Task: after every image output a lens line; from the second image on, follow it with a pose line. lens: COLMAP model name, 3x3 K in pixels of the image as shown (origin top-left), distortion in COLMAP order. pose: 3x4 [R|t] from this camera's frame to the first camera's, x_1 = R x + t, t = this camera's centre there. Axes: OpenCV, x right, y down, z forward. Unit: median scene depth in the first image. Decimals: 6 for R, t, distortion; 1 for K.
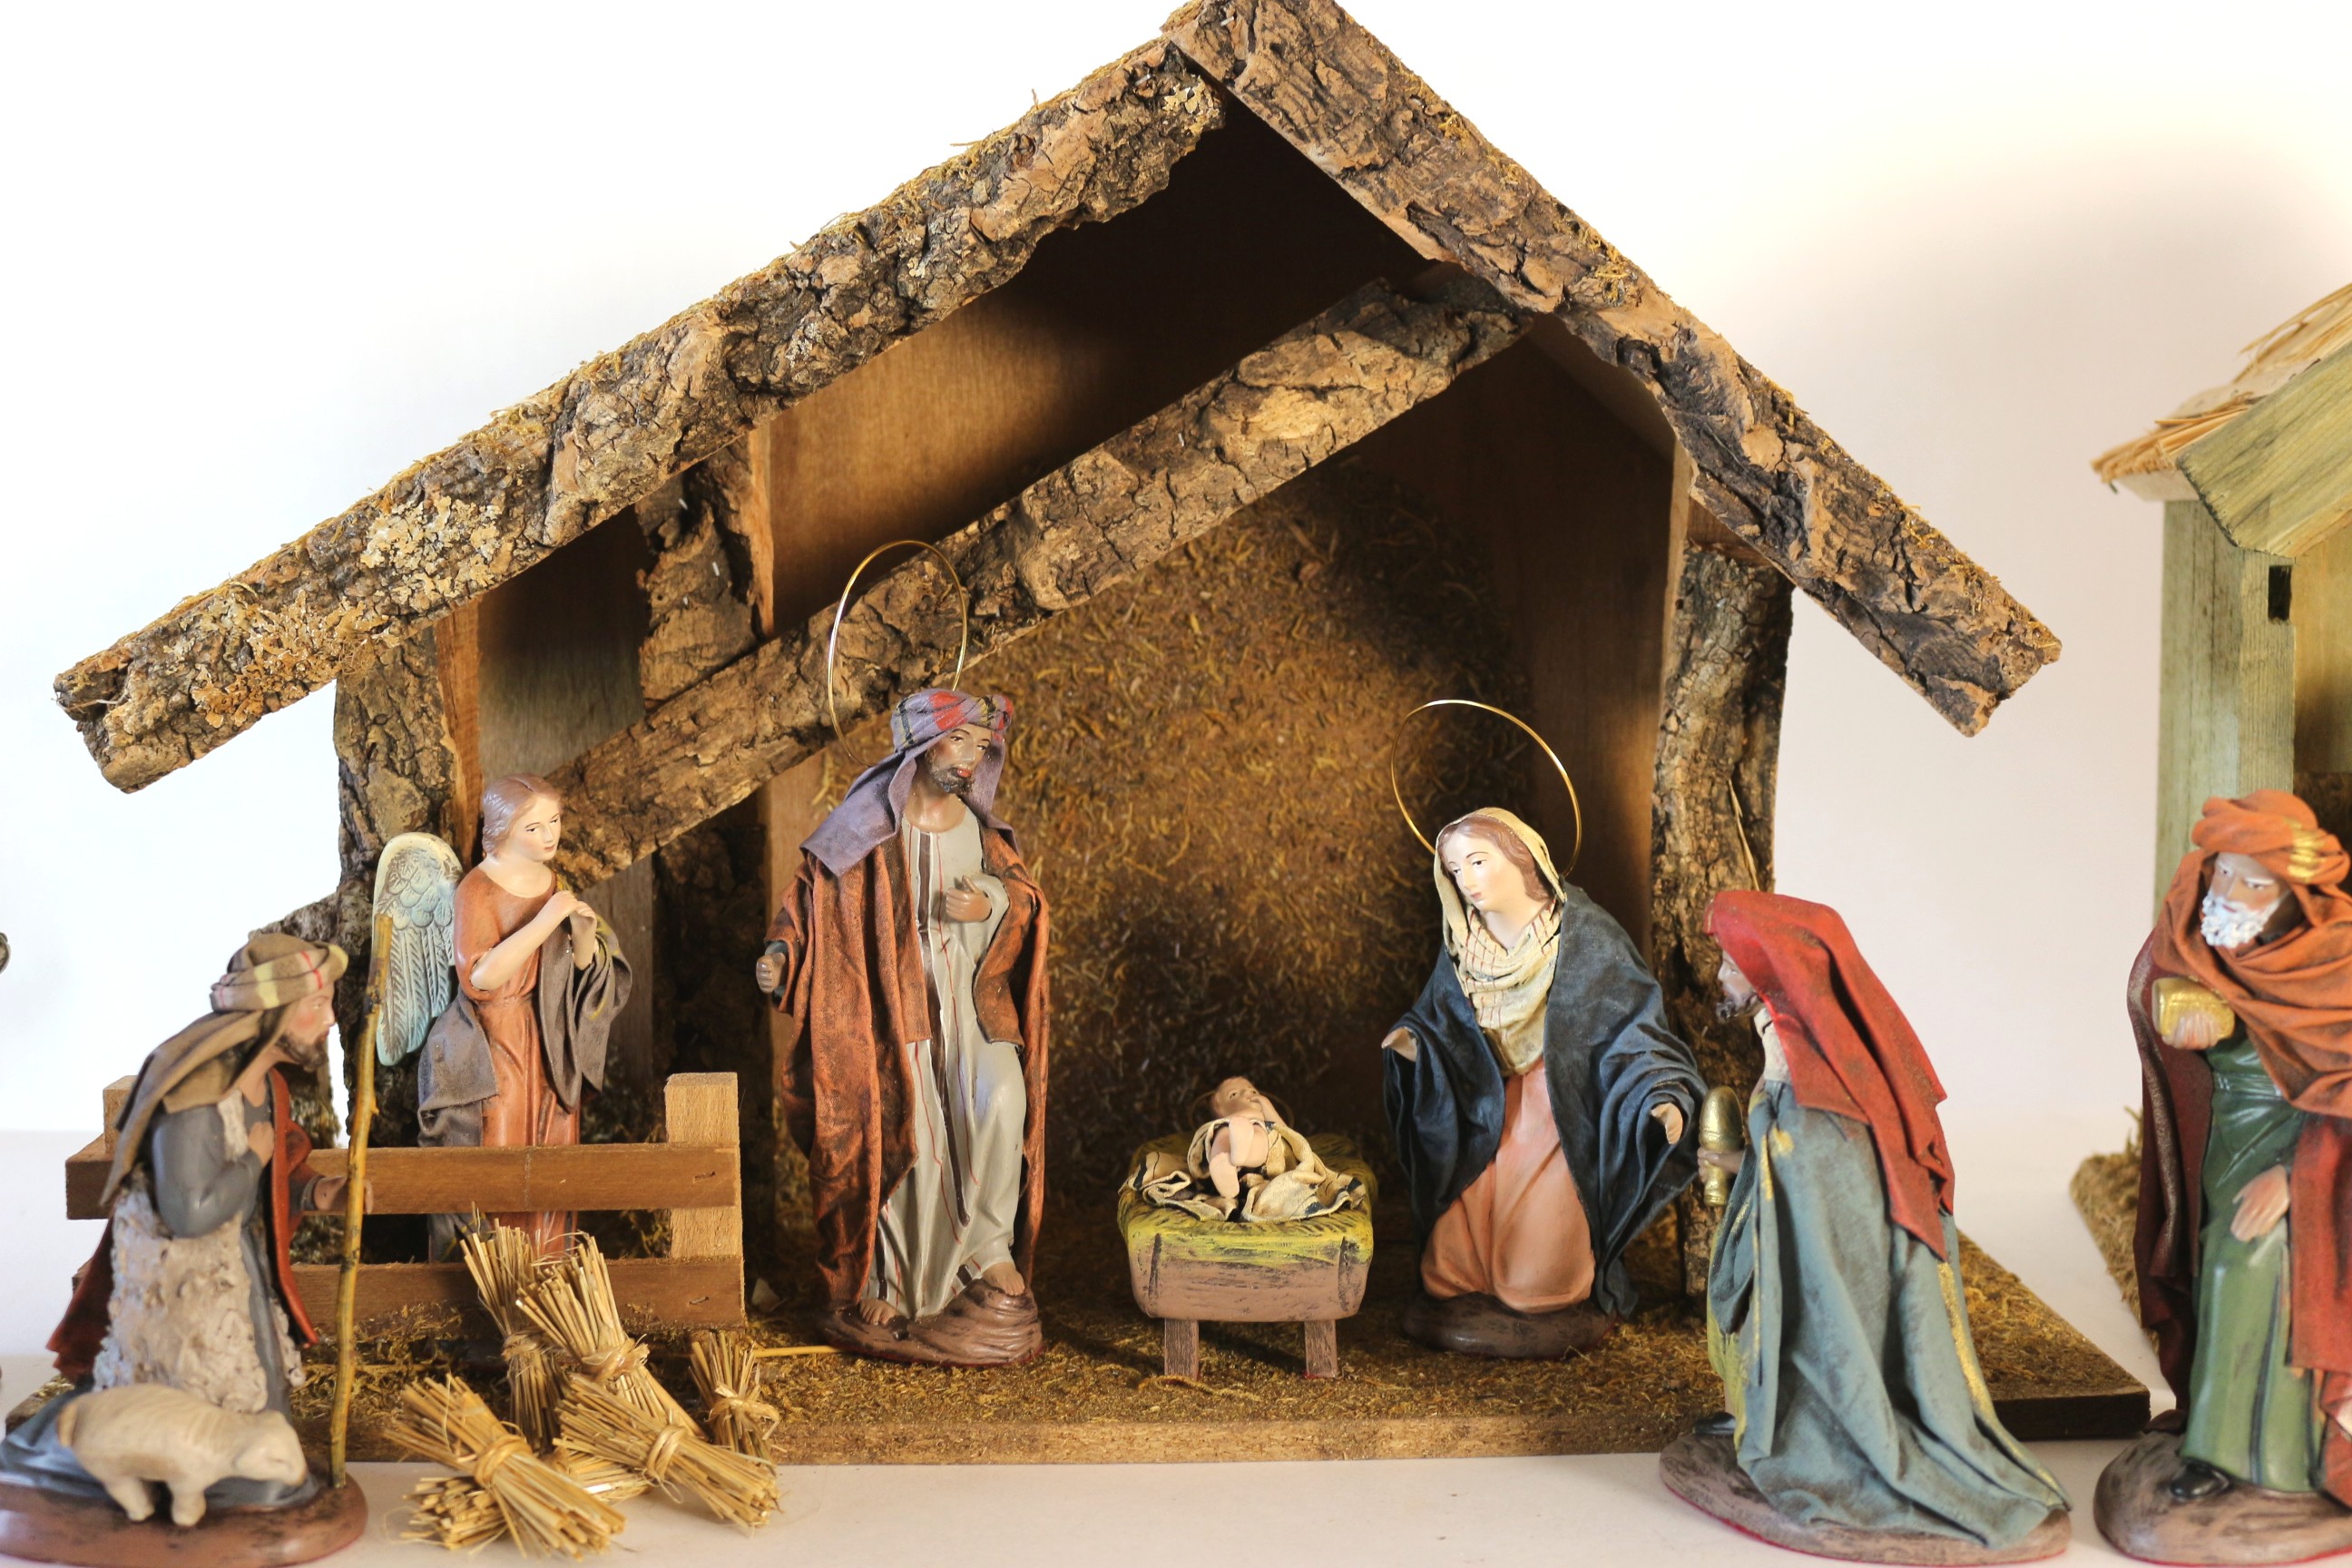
lens RADIAL K [[3134.2, 0, 1160.0], [0, 3134.2, 724.1], [0, 0, 1]] dist [-0.082148, 0.000000]
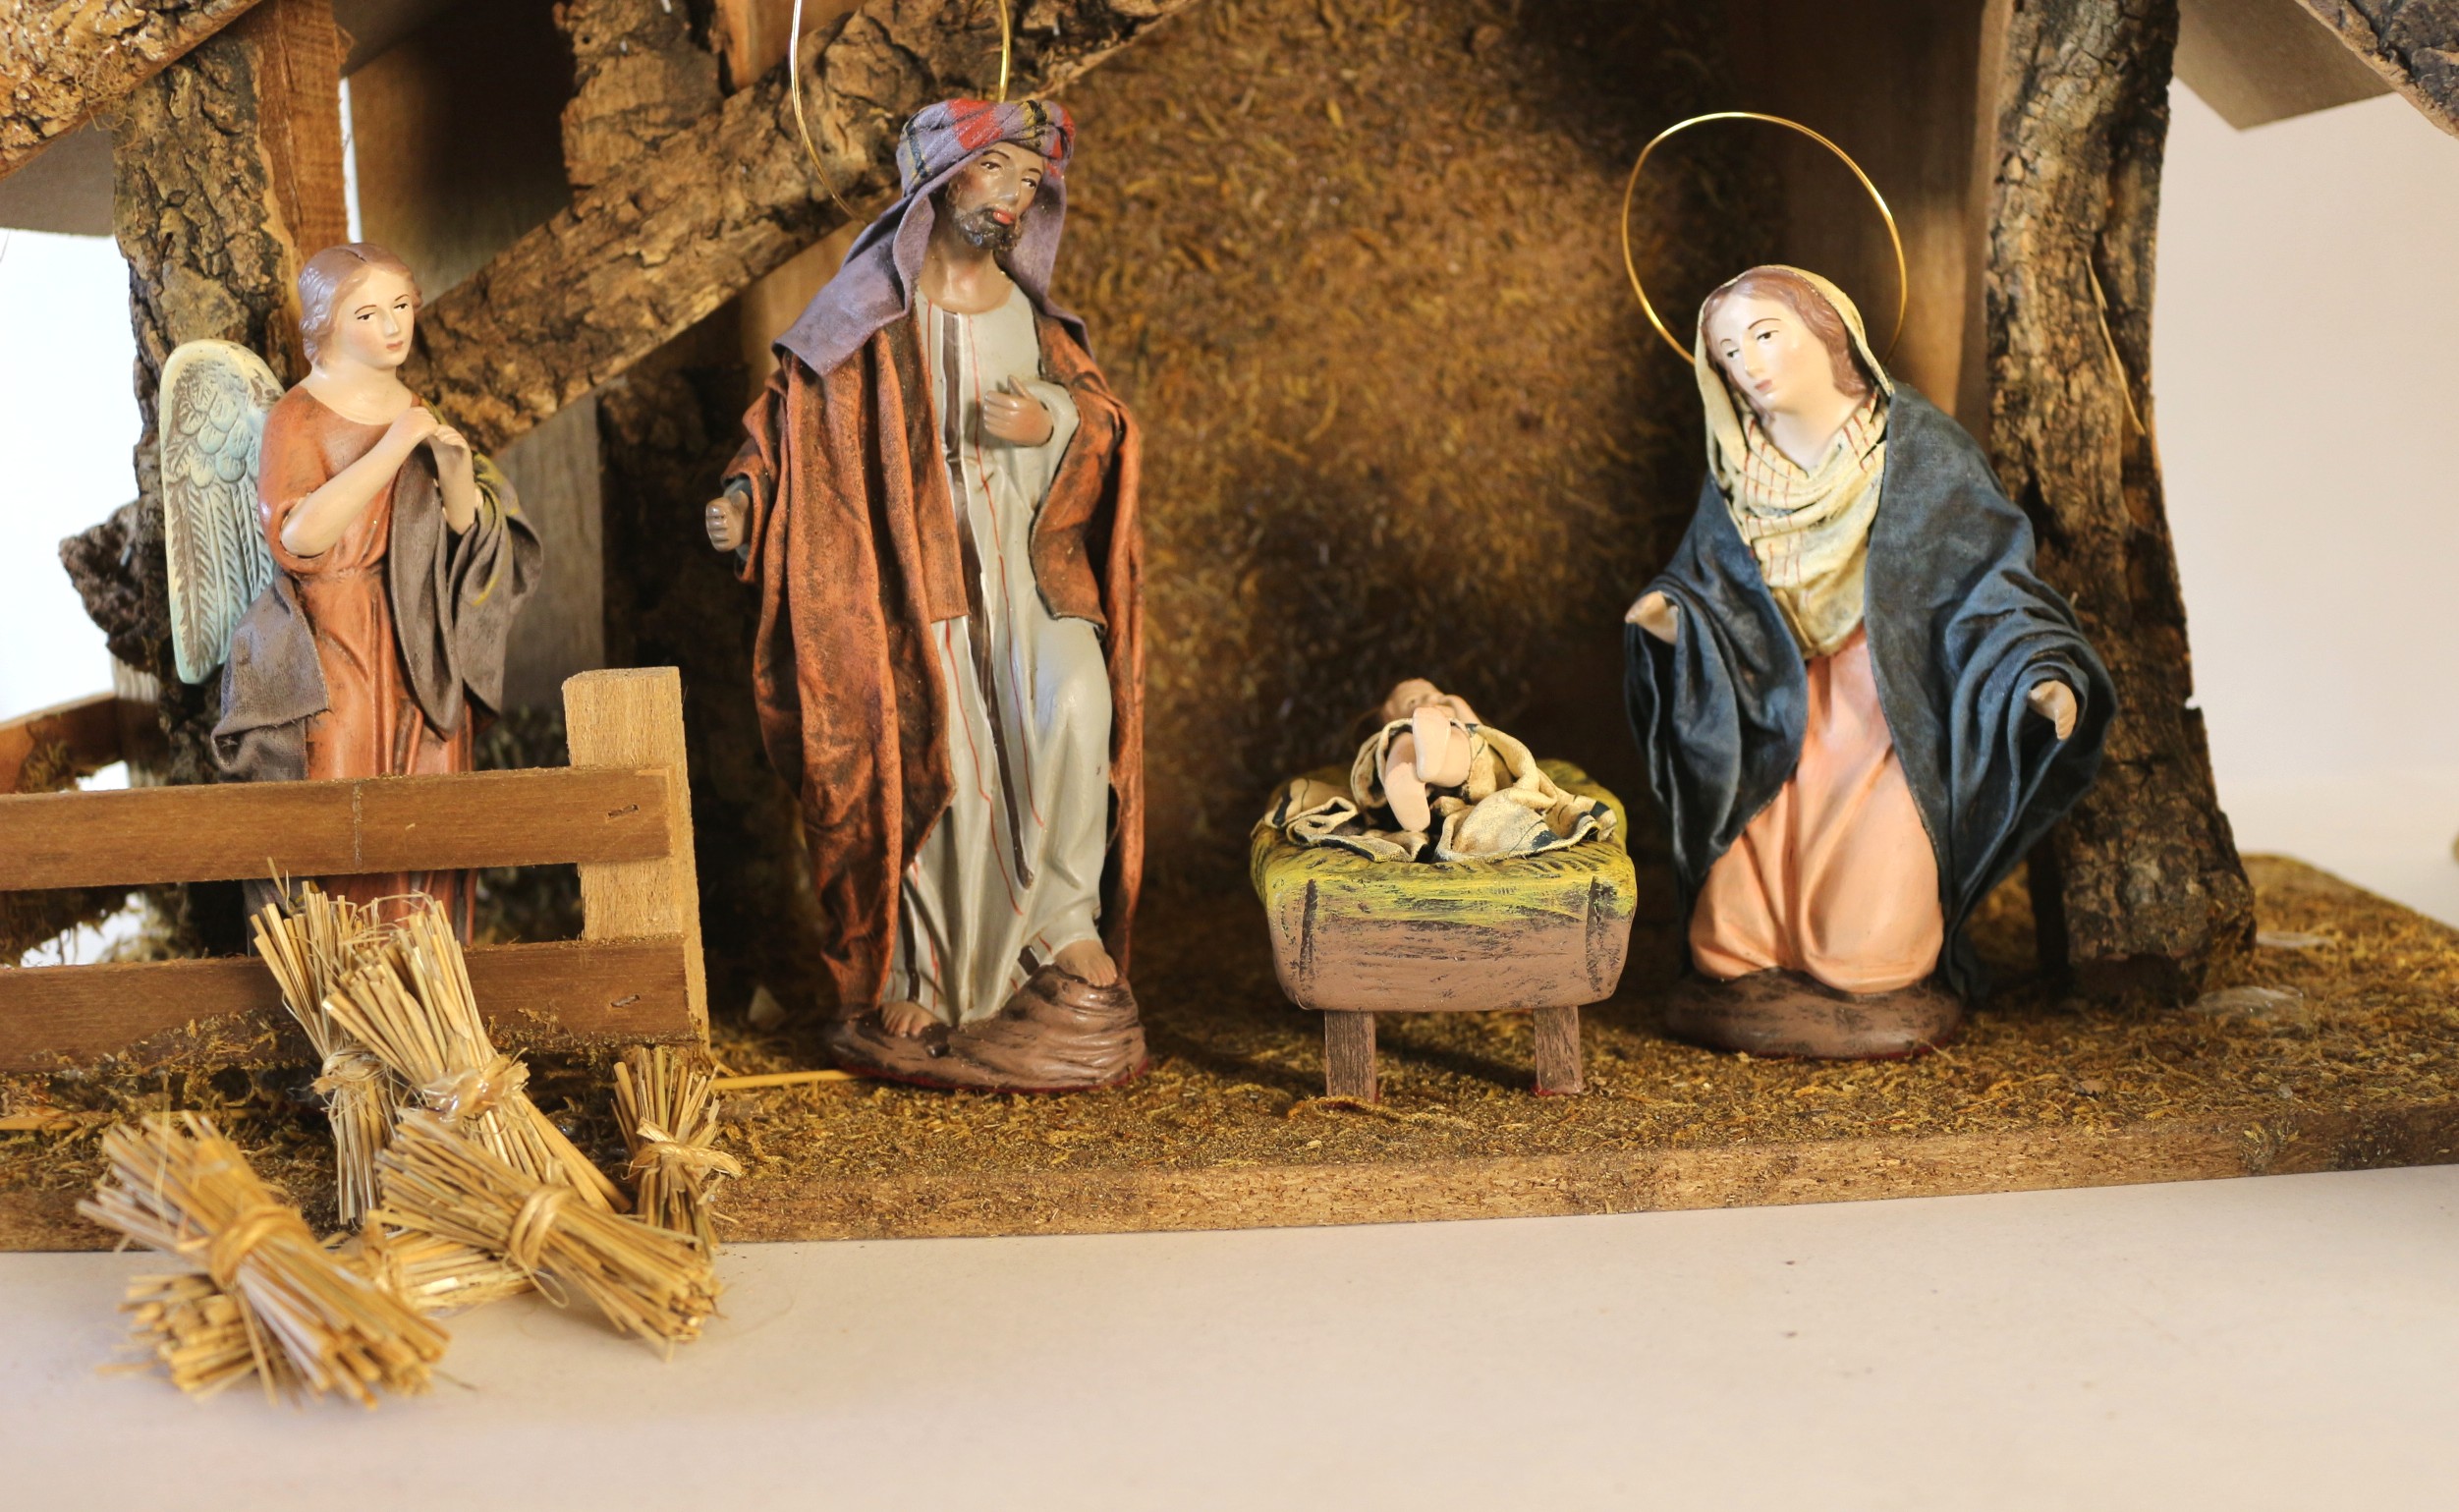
lens RADIAL K [[2609.2, 0, 1254.5], [0, 2609.2, 814.9], [0, 0, 1]] dist [-0.116173, 0.000000]
pose [[0.999447, -0.028407, -0.017310, -0.002531], [0.029648, 0.996647, 0.076263, 0.101194], [0.015086, -0.076734, 0.996937, 0.429472]]
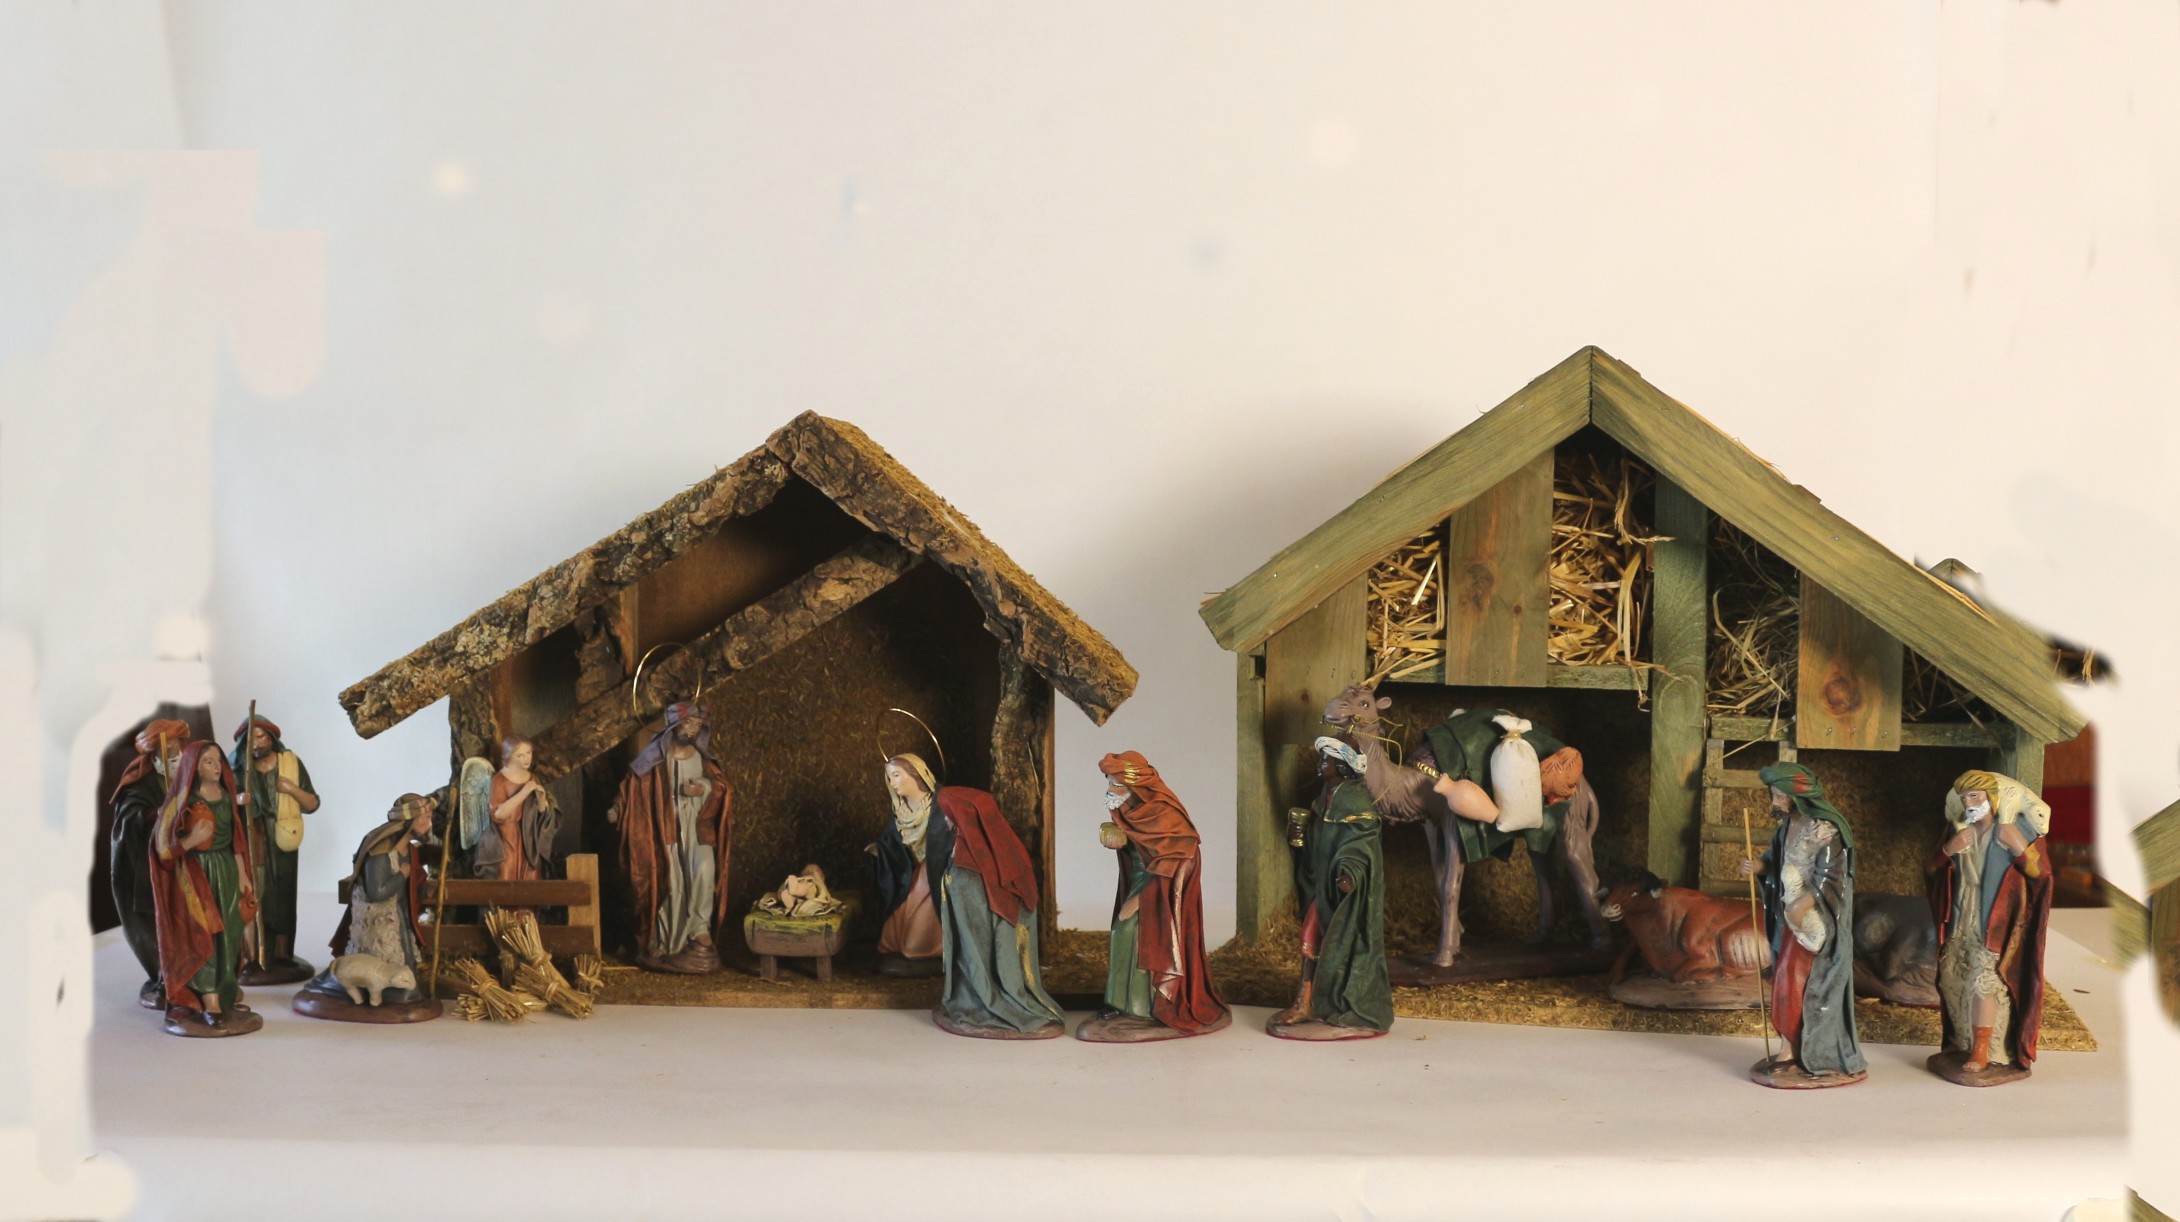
lens RADIAL K [[2726.5, 0, 1048.3], [0, 2726.5, 671.5], [0, 0, 1]] dist [-0.116311, 0.000000]
pose [[0.993800, 0.010963, -0.110643, 0.452821], [-0.011294, 0.999933, -0.002373, -0.033644], [0.110610, 0.003608, 0.993857, -1.103899]]
